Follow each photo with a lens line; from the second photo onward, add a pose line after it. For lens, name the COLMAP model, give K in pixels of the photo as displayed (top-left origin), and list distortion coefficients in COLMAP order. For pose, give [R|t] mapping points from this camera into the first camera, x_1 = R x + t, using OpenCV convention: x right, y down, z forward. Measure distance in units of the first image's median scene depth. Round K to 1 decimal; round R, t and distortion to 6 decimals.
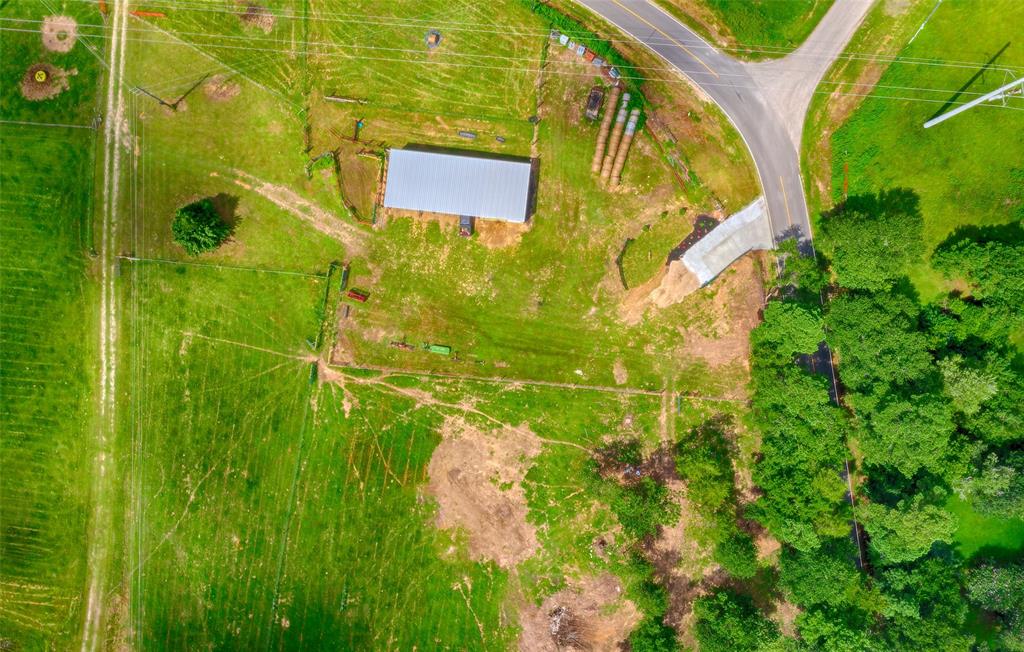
lens RADIAL K [[752.4, 0, 513.4], [0, 752.4, 325.9], [0, 0, 1]] dist [-0.044876, -0.000960]
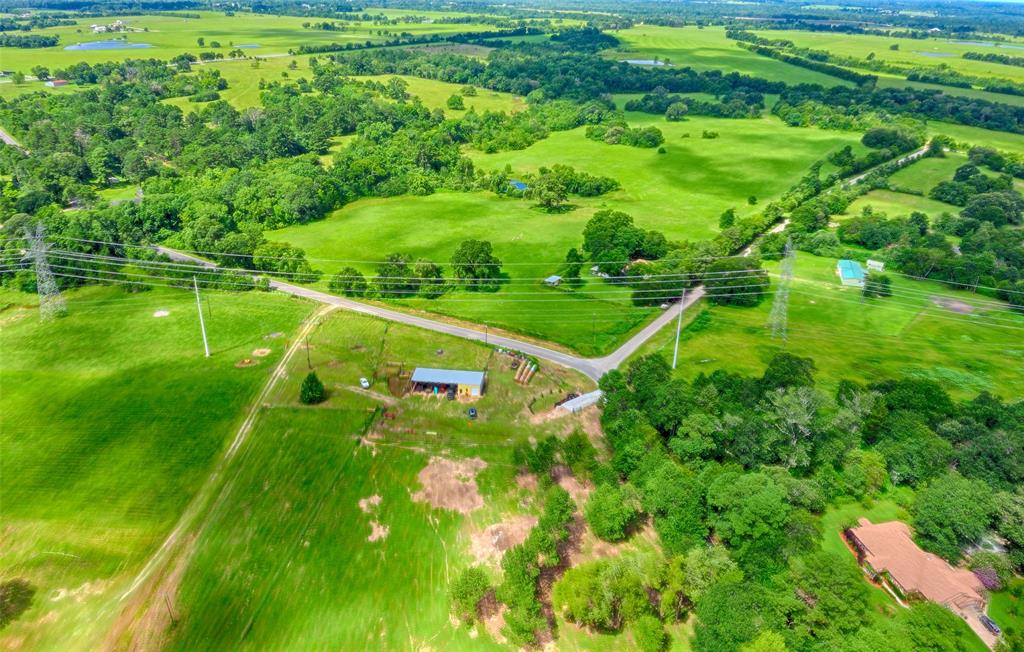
lens RADIAL K [[752.4, 0, 515.6], [0, 752.4, 329.2], [0, 0, 1]] dist [-0.044876, -0.000960]
pose [[0.999497, 0.015839, 0.027478, 0.049350], [0.018133, 0.425452, -0.904799, 1.551442], [-0.026022, 0.904843, 0.424950, 0.007561]]
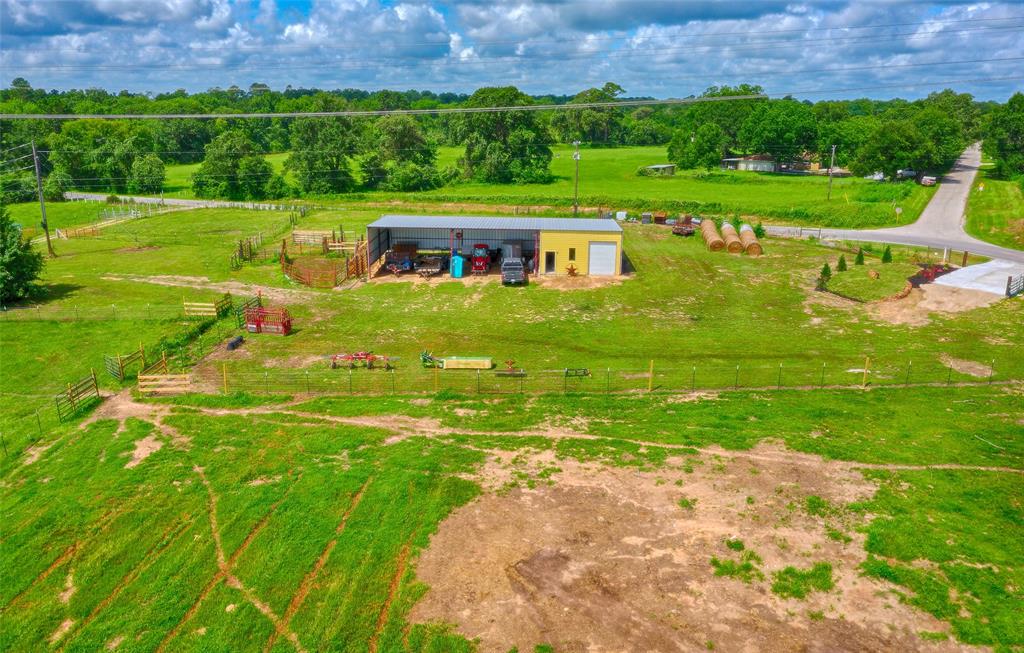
lens RADIAL K [[750.9, 0, 513.3], [0, 750.9, 329.8], [0, 0, 1]] dist [-0.042953, -0.008127]
pose [[0.997177, -0.012092, 0.074107, -0.101752], [0.074501, 0.282386, -0.956404, 0.380174], [-0.009362, 0.959225, 0.282490, 0.878520]]
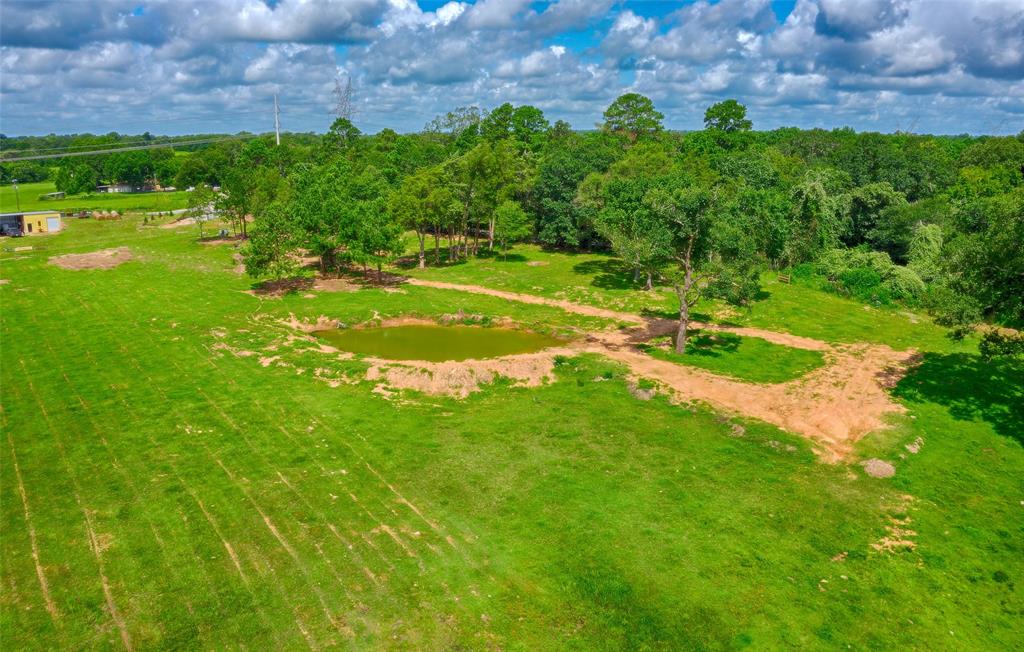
lens RADIAL K [[752.4, 0, 520.2], [0, 752.4, 324.0], [0, 0, 1]] dist [-0.044876, -0.000960]
pose [[0.655142, -0.182794, 0.733059, -0.449484], [0.755494, 0.153101, -0.637015, 1.354029], [0.004210, 0.971157, 0.238402, 0.842542]]
